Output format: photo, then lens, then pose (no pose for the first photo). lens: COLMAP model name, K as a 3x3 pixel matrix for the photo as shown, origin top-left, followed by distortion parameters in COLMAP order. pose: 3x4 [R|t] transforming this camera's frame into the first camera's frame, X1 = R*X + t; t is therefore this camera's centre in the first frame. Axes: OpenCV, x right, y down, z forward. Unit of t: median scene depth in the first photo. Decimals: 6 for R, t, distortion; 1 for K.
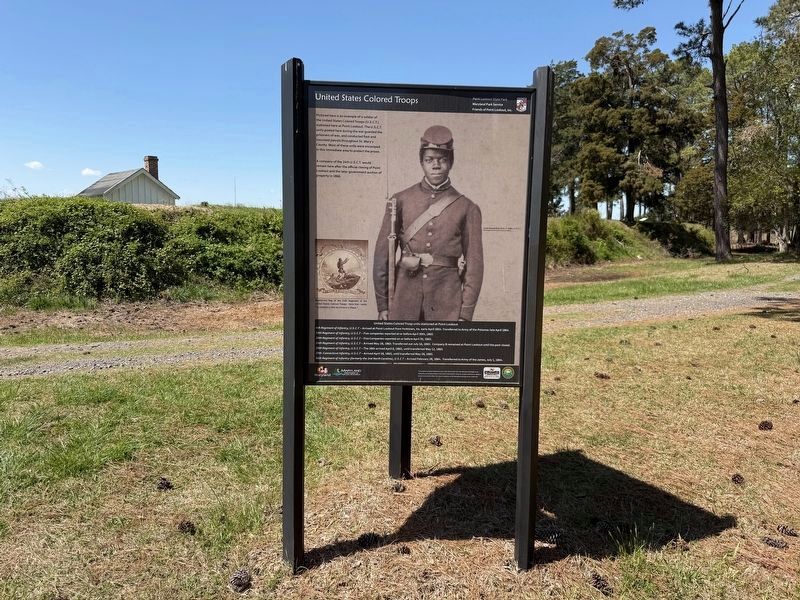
lens RADIAL K [[564.7, 0, 400.0], [0, 564.7, 300.0], [0, 0, 1]] dist [0.065742, -0.100869]
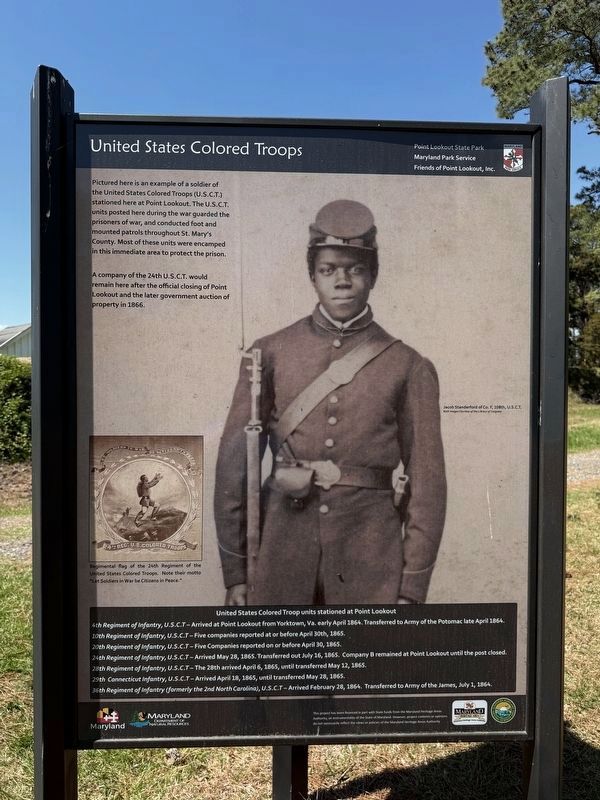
lens RADIAL K [[564.7, 0, 300.0], [0, 564.7, 400.0], [0, 0, 1]] dist [0.065742, -0.100869]
pose [[0.999859, -0.015771, -0.005752, 0.028423], [0.015230, 0.996314, -0.084414, -0.093678], [0.007063, 0.084315, 0.996414, 0.516551]]
